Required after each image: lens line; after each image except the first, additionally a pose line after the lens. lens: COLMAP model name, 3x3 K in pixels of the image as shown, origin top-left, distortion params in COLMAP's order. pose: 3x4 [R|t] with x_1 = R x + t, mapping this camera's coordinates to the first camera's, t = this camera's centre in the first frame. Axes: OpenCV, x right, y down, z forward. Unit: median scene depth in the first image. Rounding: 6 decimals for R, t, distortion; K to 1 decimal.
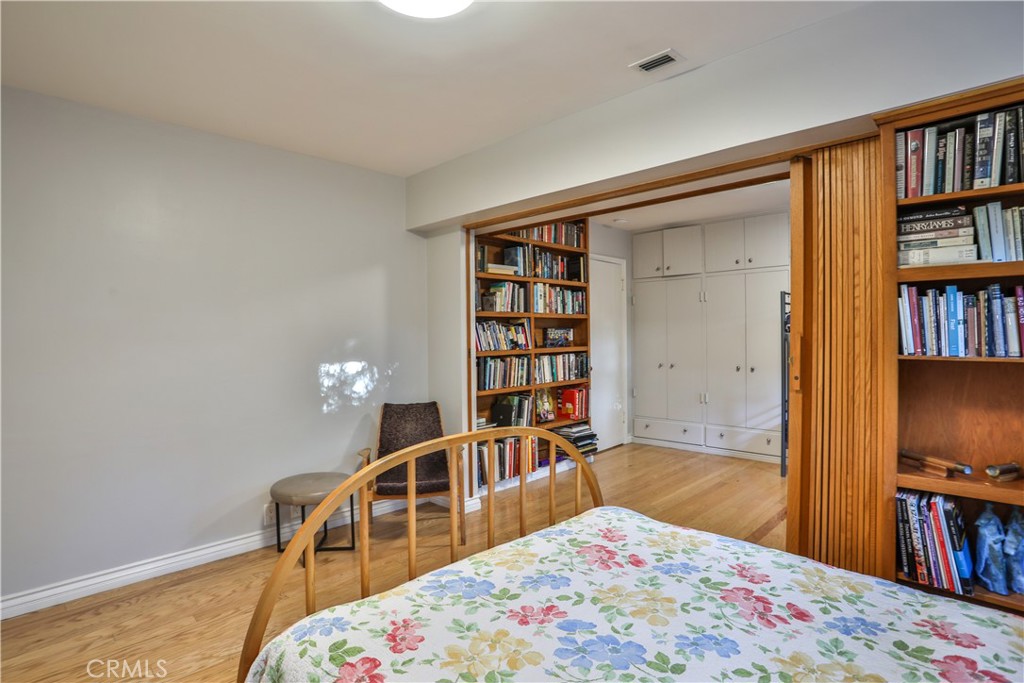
lens RADIAL K [[526.1, 0, 512.0], [0, 526.1, 341.5], [0, 0, 1]] dist [-0.092048, 0.031722]
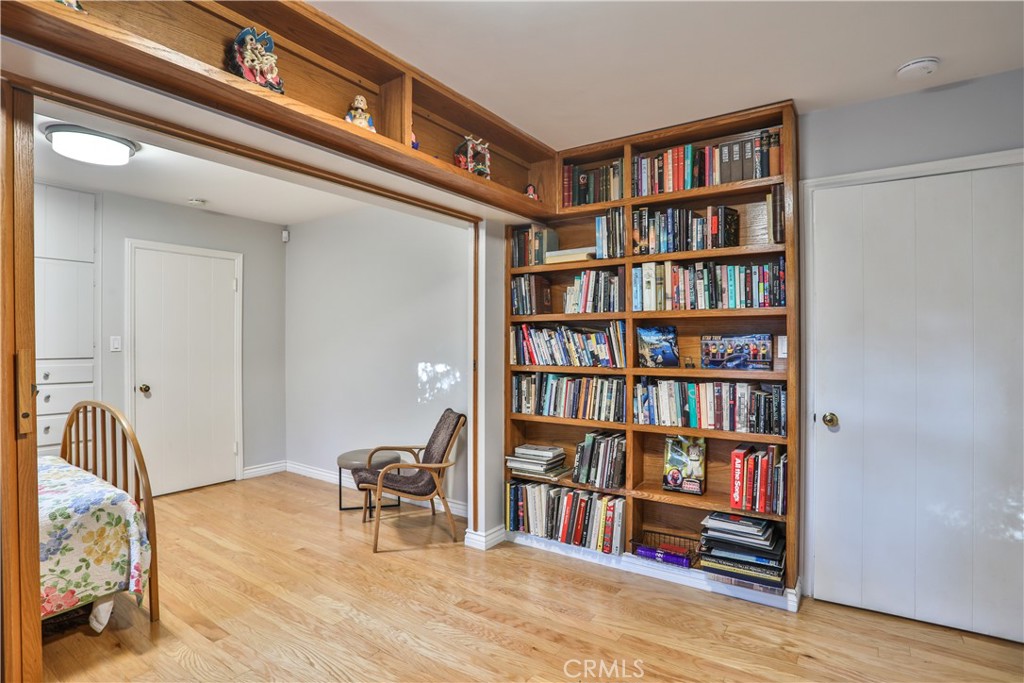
lens RADIAL K [[526.1, 0, 512.0], [0, 526.1, 341.5], [0, 0, 1]] dist [-0.092048, 0.031722]
pose [[0.172852, 0.011396, -0.984882, 0.621726], [-0.017679, 0.999808, 0.008466, -0.020290], [0.984789, 0.015948, 0.173020, 0.721272]]
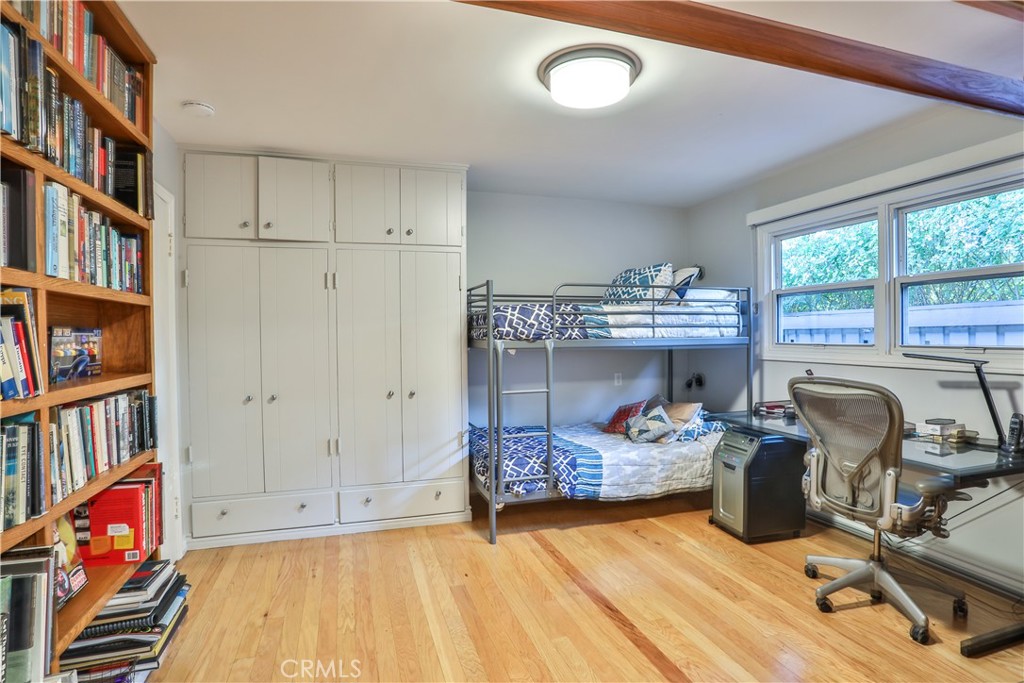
lens RADIAL K [[526.1, 0, 512.0], [0, 526.1, 341.5], [0, 0, 1]] dist [-0.092048, 0.031722]
pose [[0.461686, -0.003240, 0.887037, -0.086124], [0.017195, 0.999838, -0.005297, -0.009204], [-0.886877, 0.017698, 0.461667, 0.606225]]
